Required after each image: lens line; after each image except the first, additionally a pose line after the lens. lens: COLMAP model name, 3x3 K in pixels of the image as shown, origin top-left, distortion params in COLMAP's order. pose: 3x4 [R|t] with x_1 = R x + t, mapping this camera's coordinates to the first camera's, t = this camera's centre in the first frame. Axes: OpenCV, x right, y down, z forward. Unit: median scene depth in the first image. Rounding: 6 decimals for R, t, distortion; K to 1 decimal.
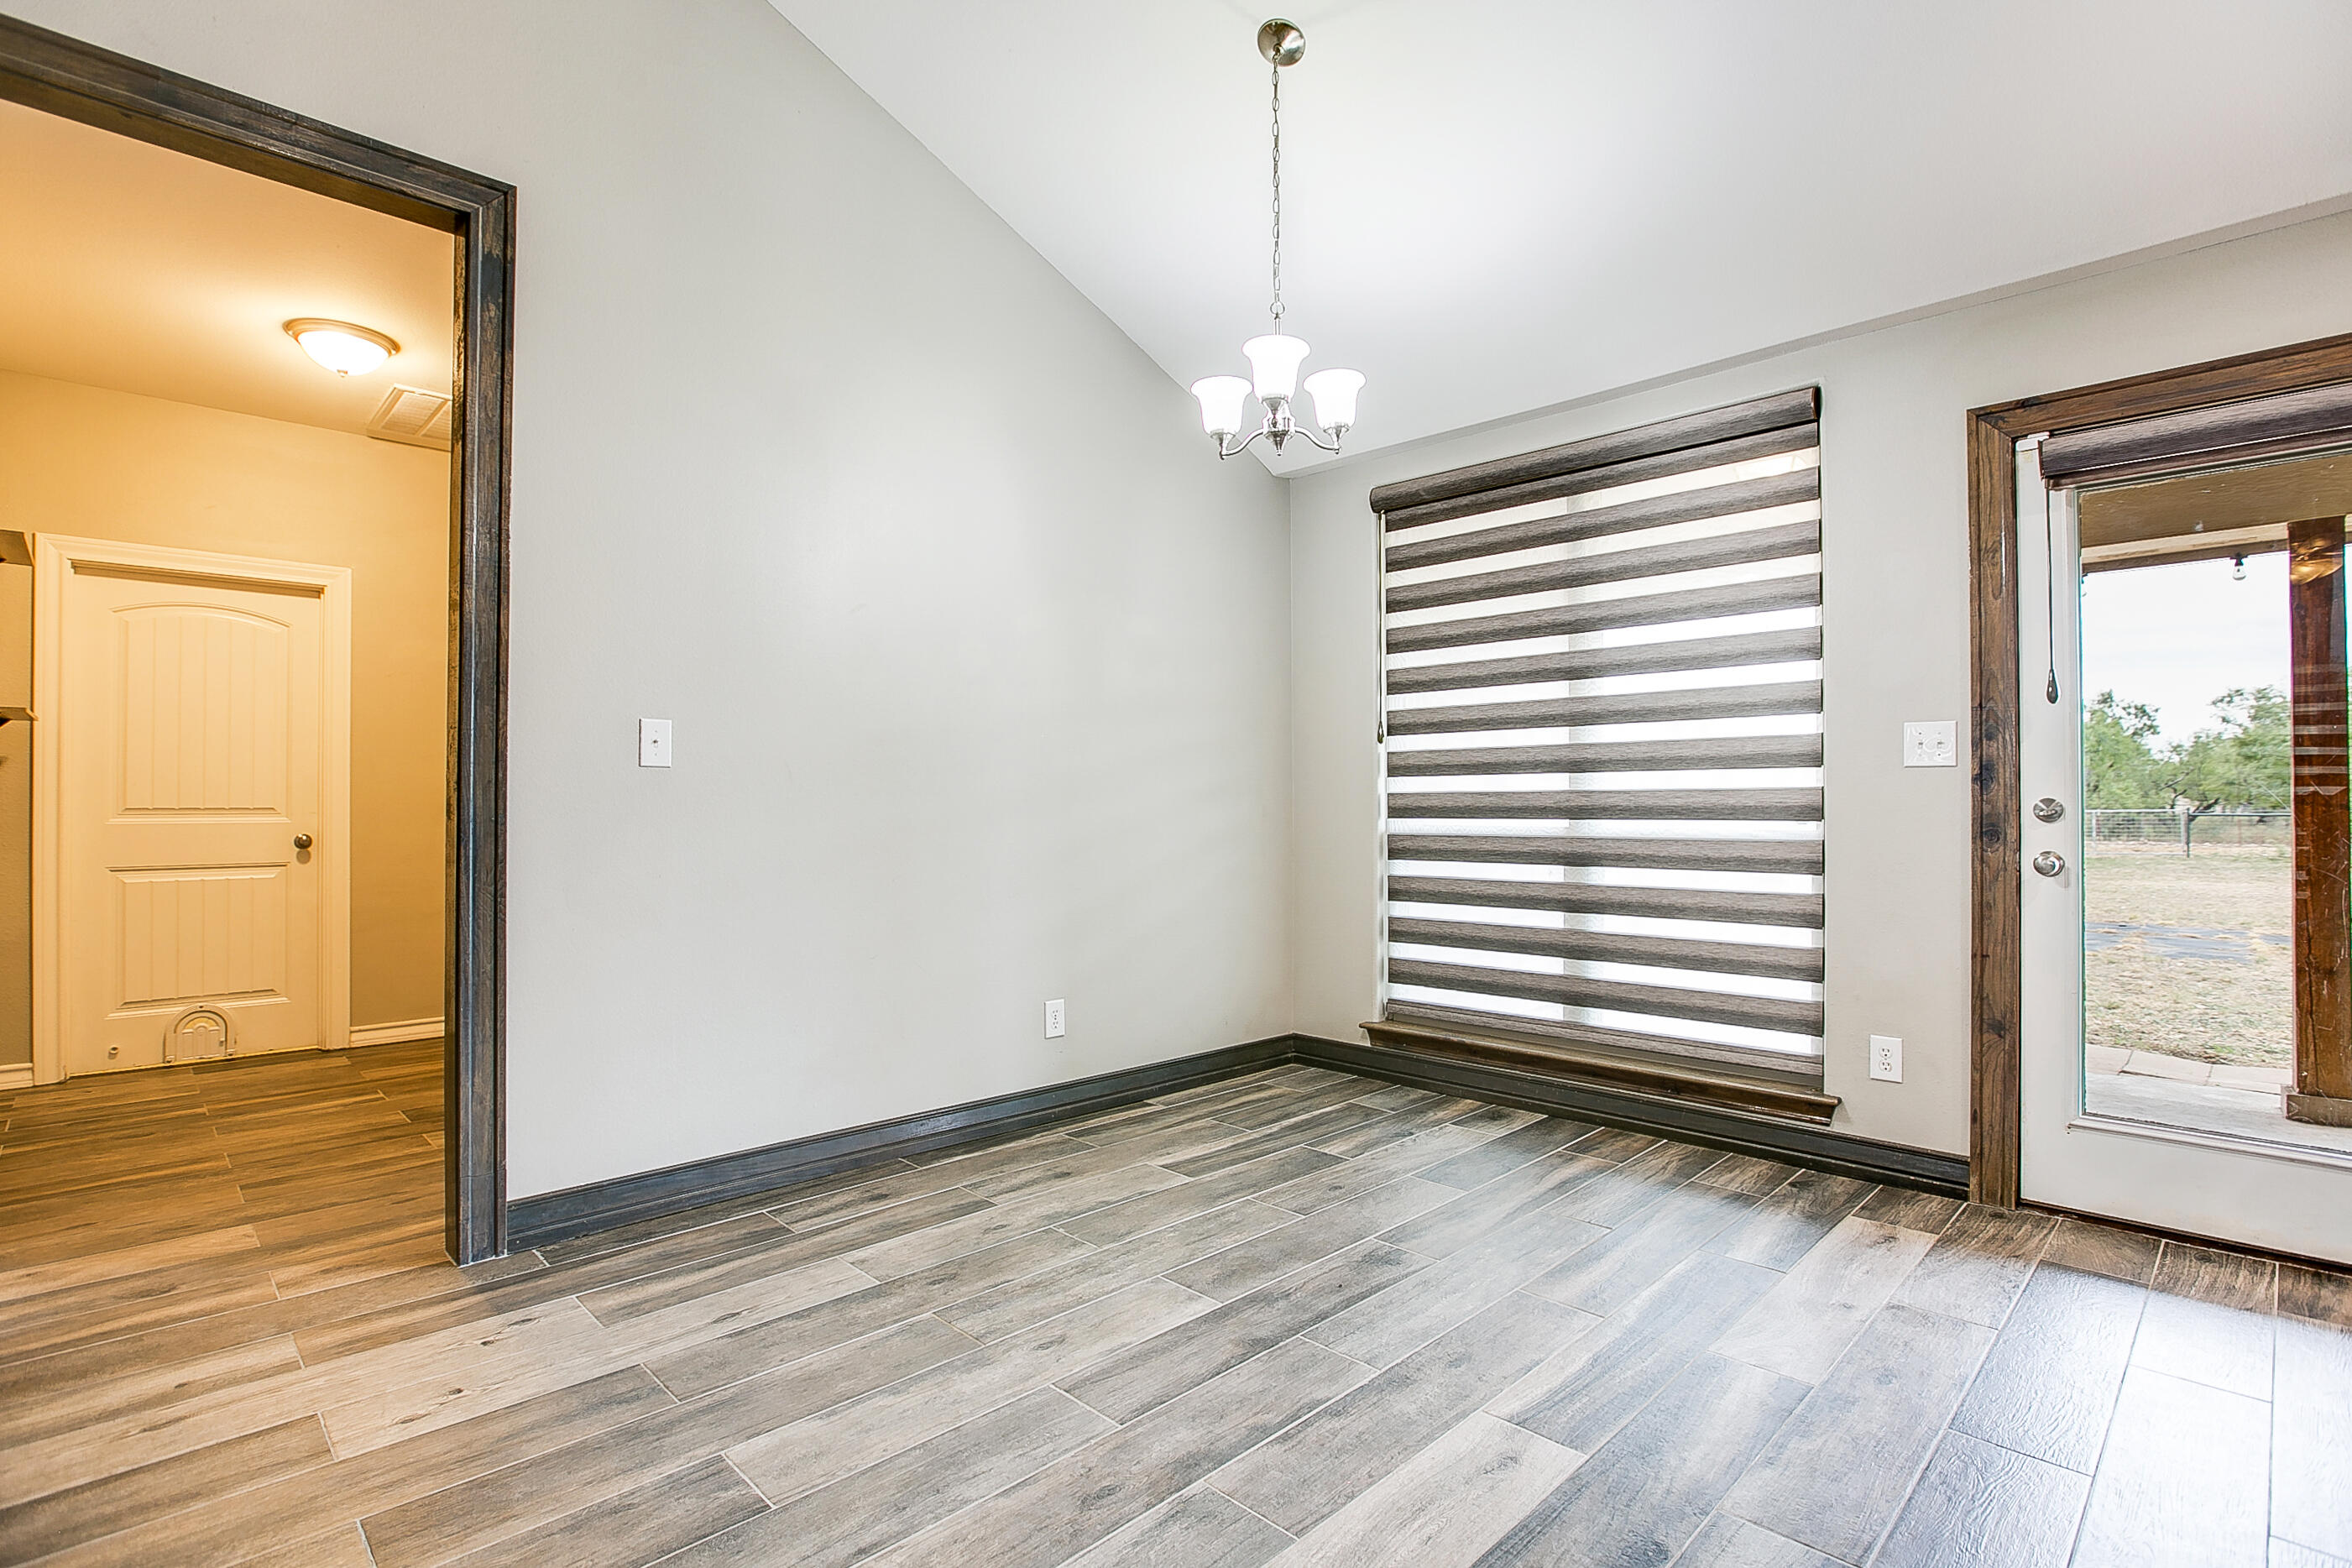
lens RADIAL K [[1115.1, 0, 1186.4], [0, 1115.1, 791.9], [0, 0, 1]] dist [-0.029038, 0.003360]
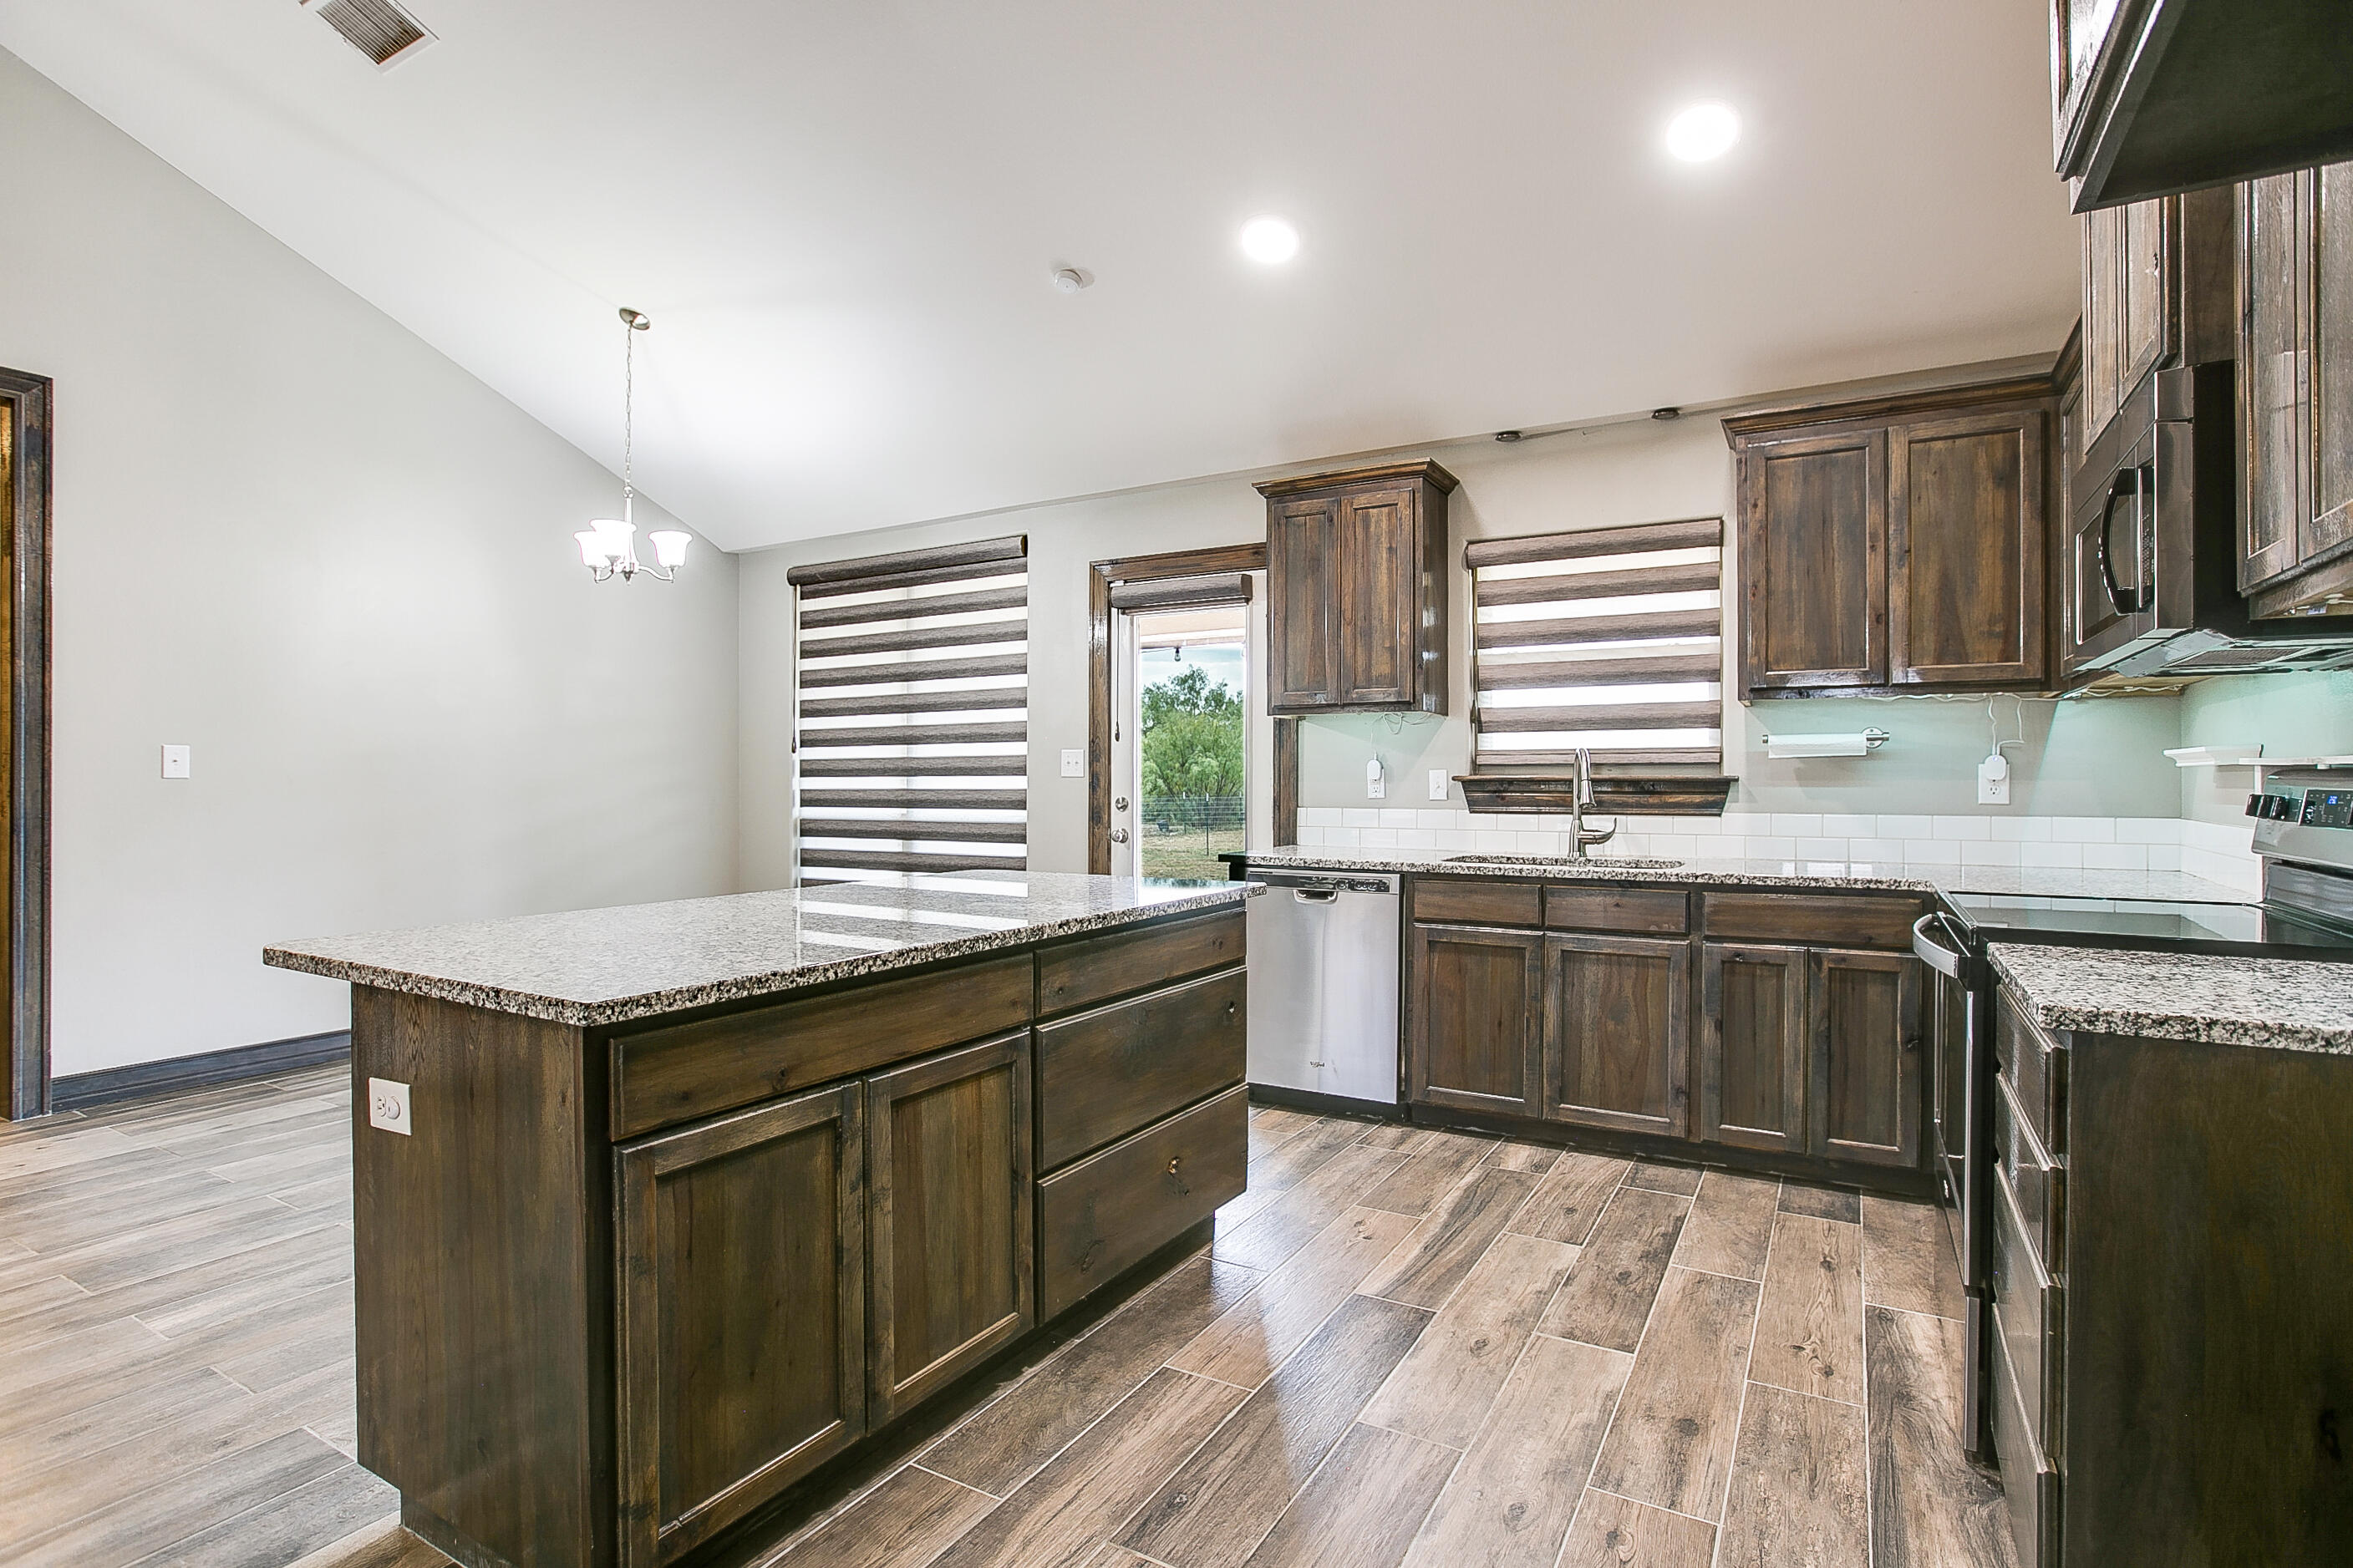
lens RADIAL K [[1146.0, 0, 1180.3], [0, 1146.0, 778.8], [0, 0, 1]] dist [-0.044144, 0.017343]
pose [[0.966844, 0.000115, 0.255369, 0.359065], [-0.002501, 0.999956, 0.009015, -0.033115], [-0.255357, -0.009355, 0.966802, -0.642085]]
